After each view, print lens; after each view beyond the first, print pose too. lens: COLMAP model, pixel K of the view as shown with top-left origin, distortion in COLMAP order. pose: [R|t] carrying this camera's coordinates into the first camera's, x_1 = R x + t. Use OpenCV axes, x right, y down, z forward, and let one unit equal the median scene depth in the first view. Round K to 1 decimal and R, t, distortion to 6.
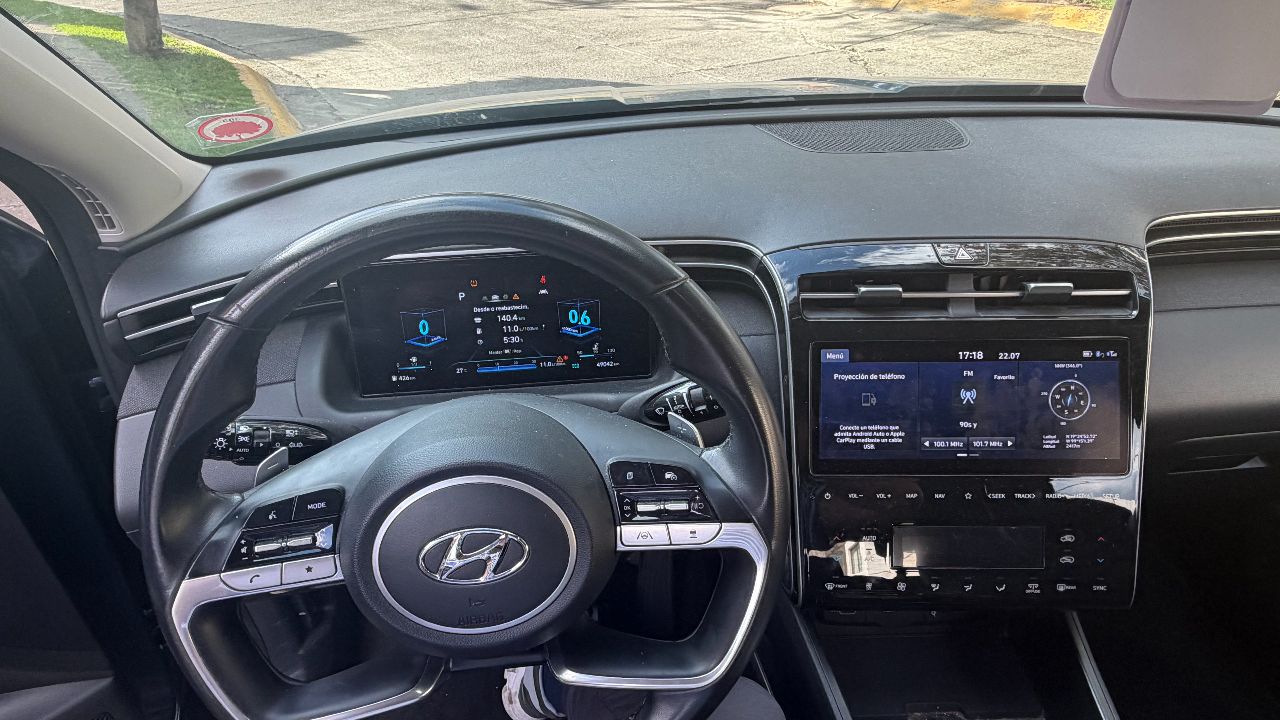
lens RADIAL K [[727.3, 0, 640.0], [0, 727.3, 360.0], [0, 0, 1]] dist [-0.001913, -0.000575]
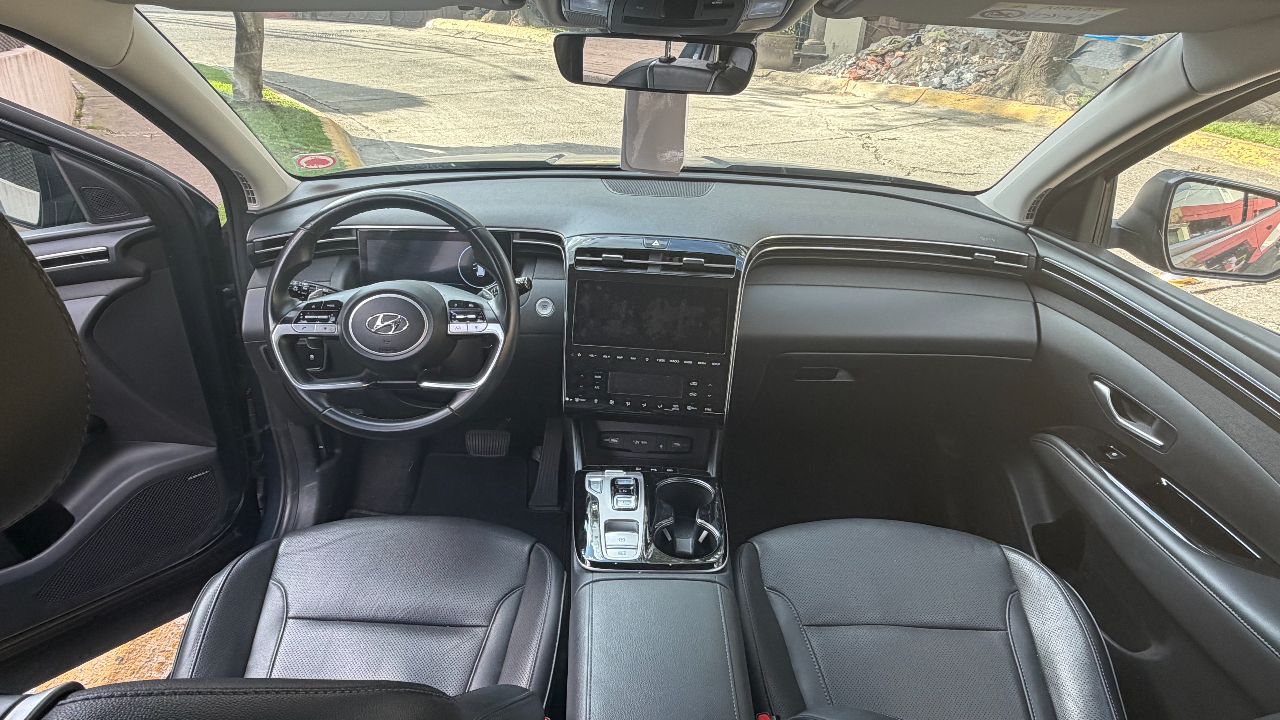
lens RADIAL K [[708.0, 0, 640.0], [0, 708.0, 360.0], [0, 0, 1]] dist [-0.000994, -0.000003]
pose [[0.995734, 0.076413, -0.051724, 0.483981], [-0.080318, 0.993698, -0.078183, 0.312122], [0.045424, 0.082003, 0.995596, -0.874260]]
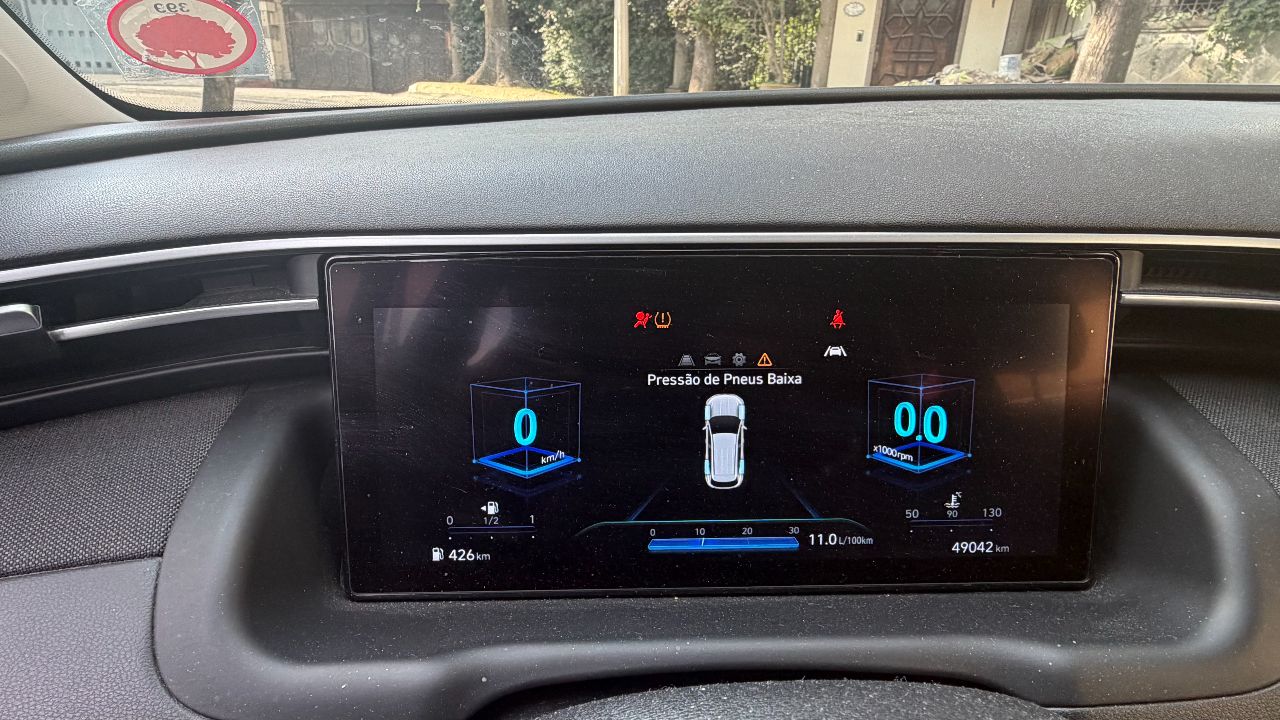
lens RADIAL K [[751.3, 0, 640.0], [0, 751.3, 360.0], [0, 0, 1]] dist [0.000207, -0.000010]
pose [[0.997526, 0.047354, -0.051948, -0.214055], [-0.055449, 0.984313, -0.167489, -0.015797], [0.043202, 0.169955, 0.984504, 0.592856]]
